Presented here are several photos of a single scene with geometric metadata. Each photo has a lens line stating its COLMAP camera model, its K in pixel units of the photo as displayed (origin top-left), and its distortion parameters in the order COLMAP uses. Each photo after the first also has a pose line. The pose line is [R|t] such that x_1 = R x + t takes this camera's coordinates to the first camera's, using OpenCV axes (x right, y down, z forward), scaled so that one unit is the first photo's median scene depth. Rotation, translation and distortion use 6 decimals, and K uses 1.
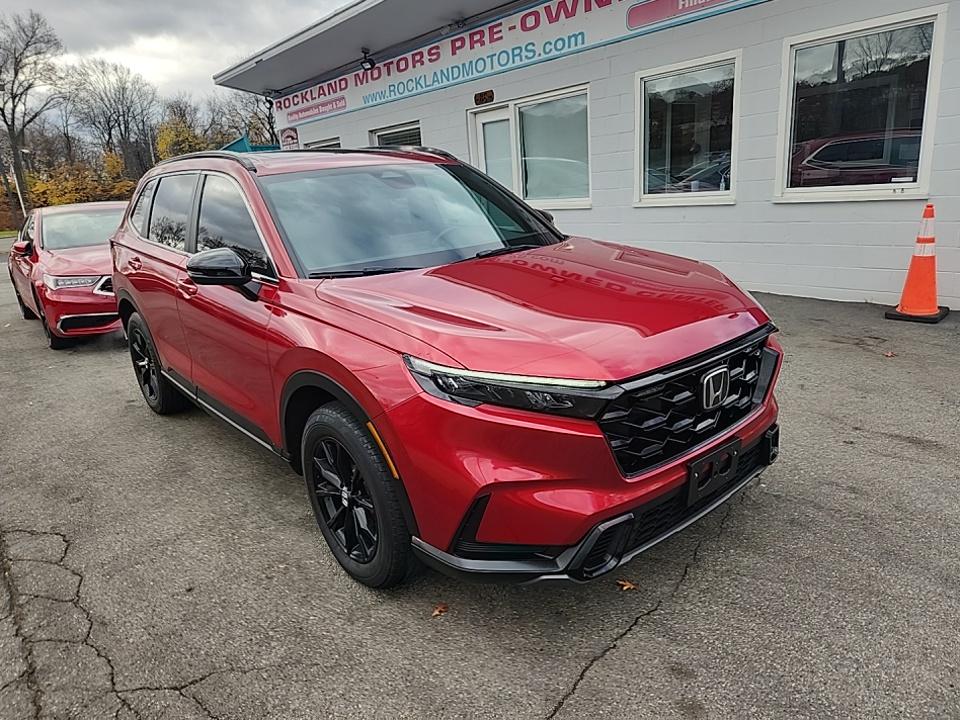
lens RADIAL K [[660.9, 0, 485.4], [0, 660.9, 362.3], [0, 0, 1]] dist [0.068469, -0.052751]
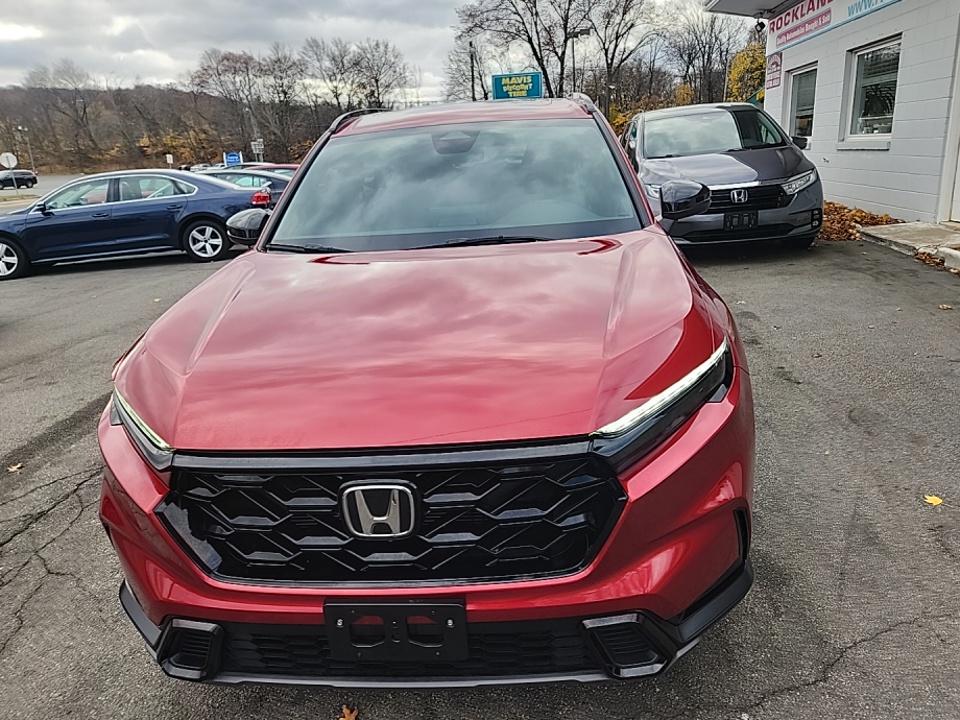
lens RADIAL K [[660.9, 0, 485.4], [0, 660.9, 362.3], [0, 0, 1]] dist [0.068469, -0.052751]
pose [[0.719867, 0.235992, -0.652763, 0.111647], [-0.172552, 0.971749, 0.161025, -0.030365], [0.672323, -0.003281, 0.740251, 0.083303]]
